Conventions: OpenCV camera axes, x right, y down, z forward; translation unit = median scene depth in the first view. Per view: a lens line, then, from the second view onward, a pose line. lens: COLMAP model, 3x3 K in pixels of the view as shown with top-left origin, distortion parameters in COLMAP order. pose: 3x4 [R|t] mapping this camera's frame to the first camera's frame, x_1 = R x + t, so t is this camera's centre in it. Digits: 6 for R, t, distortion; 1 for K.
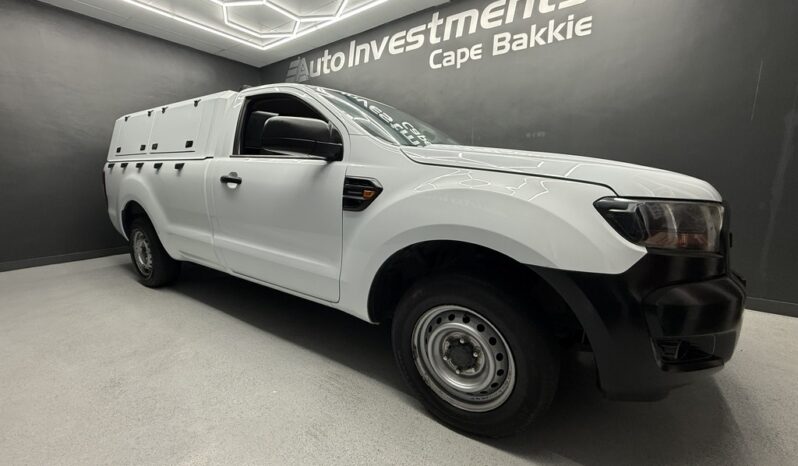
lens RADIAL K [[317.9, 0, 399.0], [0, 317.9, 233.0], [0, 0, 1]] dist [0.000578, 0.000214]
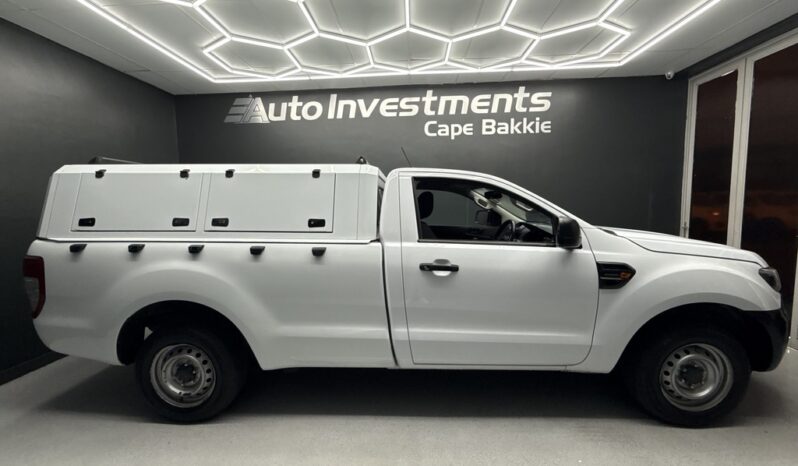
lens RADIAL K [[317.9, 0, 399.0], [0, 317.9, 233.0], [0, 0, 1]] dist [0.000578, 0.000214]
pose [[0.850139, -0.061813, 0.522918, -0.653647], [0.104888, 0.993064, -0.053135, -0.134282], [-0.516007, 0.100020, 0.850725, 0.133291]]
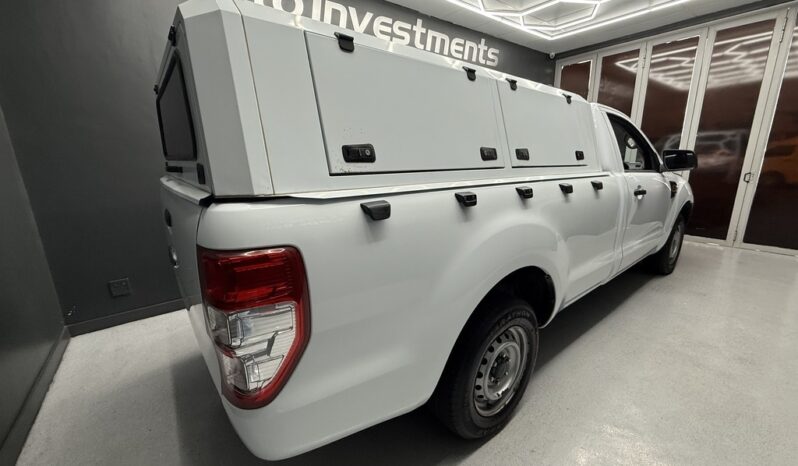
lens RADIAL K [[317.9, 0, 399.0], [0, 317.9, 233.0], [0, 0, 1]] dist [0.000578, 0.000214]
pose [[0.301915, -0.231025, 0.924919, -1.099783], [0.179919, 0.966566, 0.182698, -0.227327], [-0.936203, 0.111251, 0.333387, 0.840133]]
